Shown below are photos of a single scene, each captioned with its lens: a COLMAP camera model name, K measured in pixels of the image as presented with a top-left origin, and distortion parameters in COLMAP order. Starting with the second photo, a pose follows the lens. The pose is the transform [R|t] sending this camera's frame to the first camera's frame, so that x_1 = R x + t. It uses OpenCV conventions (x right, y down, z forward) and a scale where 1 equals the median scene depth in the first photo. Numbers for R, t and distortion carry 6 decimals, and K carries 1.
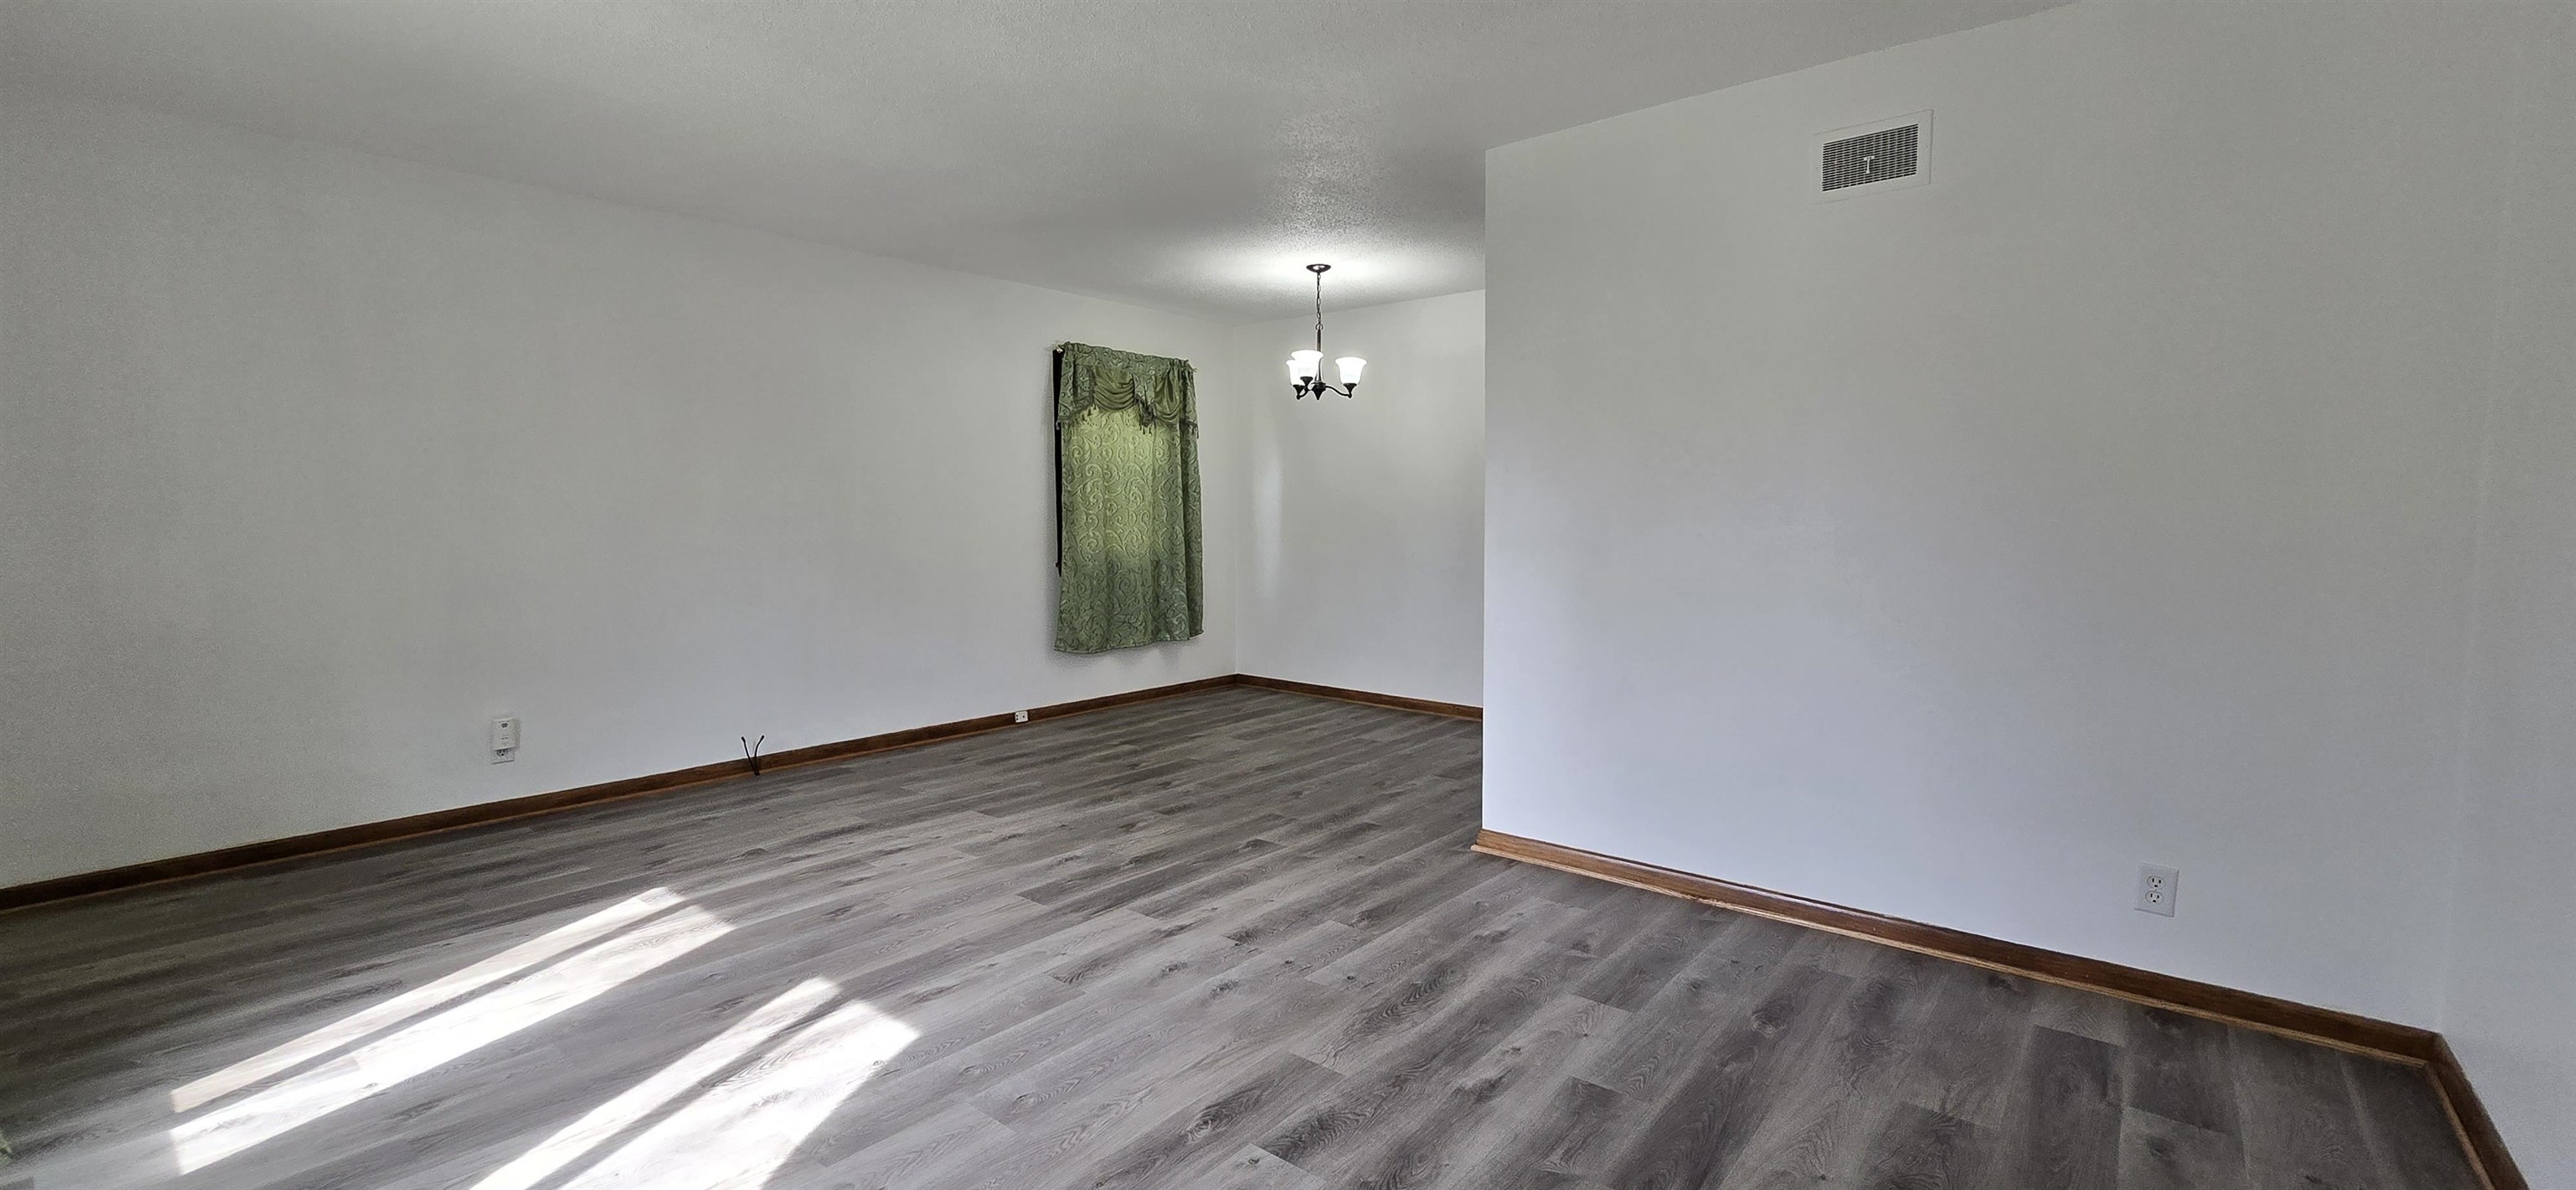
lens RADIAL K [[1050.2, 0, 1286.5], [0, 1050.2, 592.2], [0, 0, 1]] dist [0.000165, 0.000037]
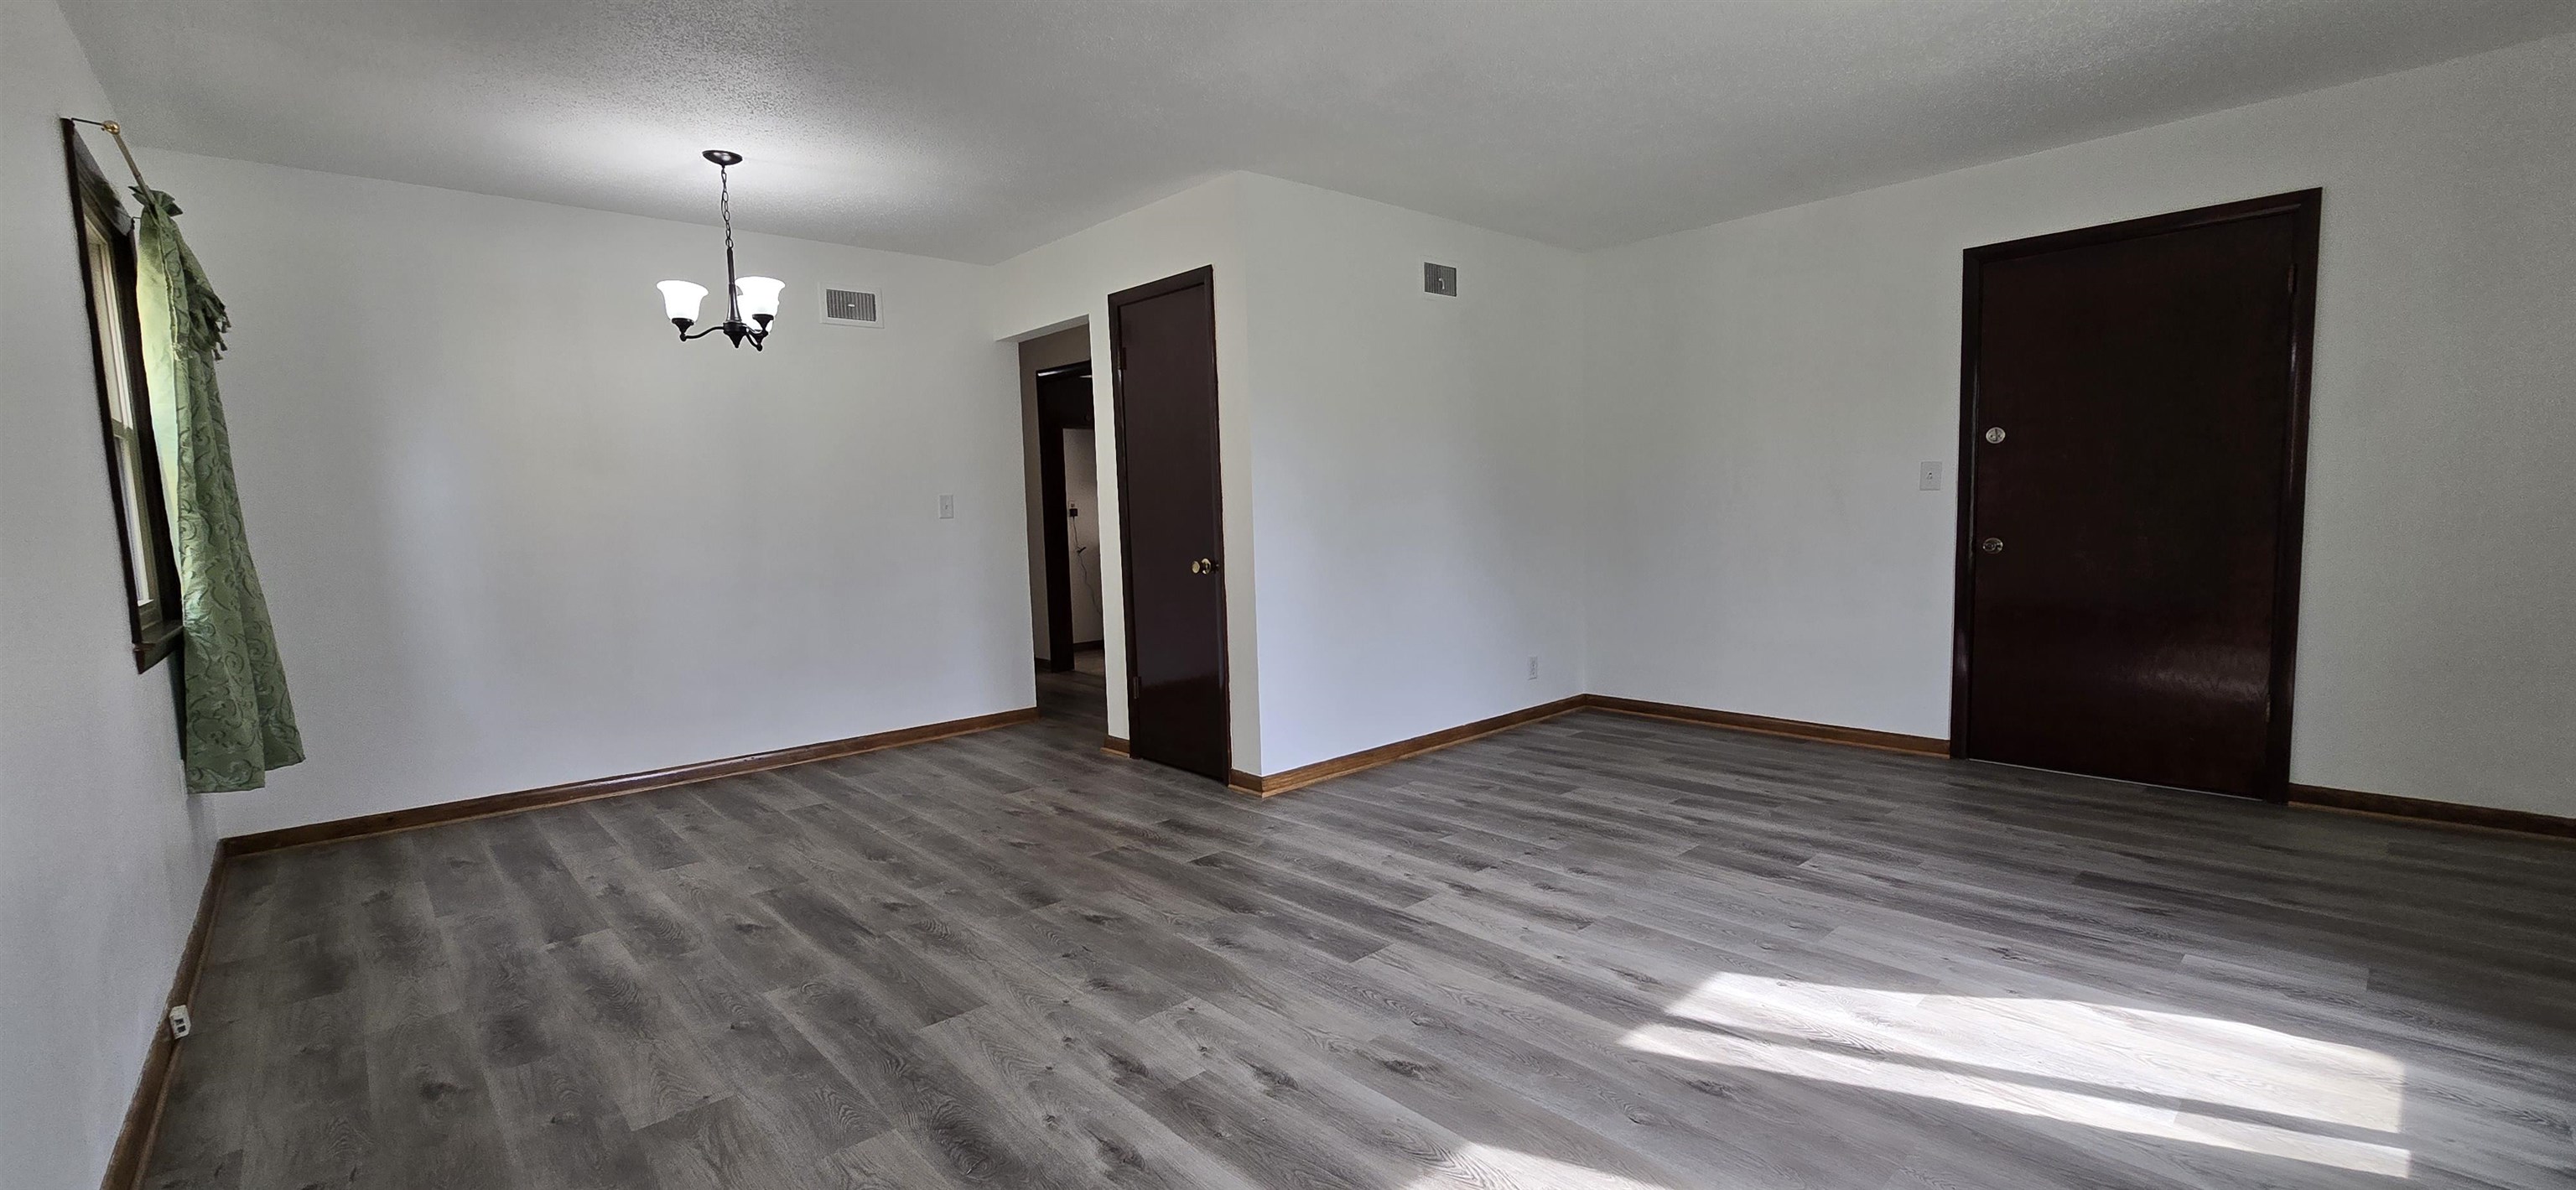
lens RADIAL K [[1050.2, 0, 1283.4], [0, 1050.2, 603.3], [0, 0, 1]] dist [0.000165, 0.000037]
pose [[0.149962, -0.099818, 0.983640, -1.145980], [0.104088, 0.990956, 0.084691, -0.066168], [-0.983197, 0.089684, 0.158995, 0.996825]]
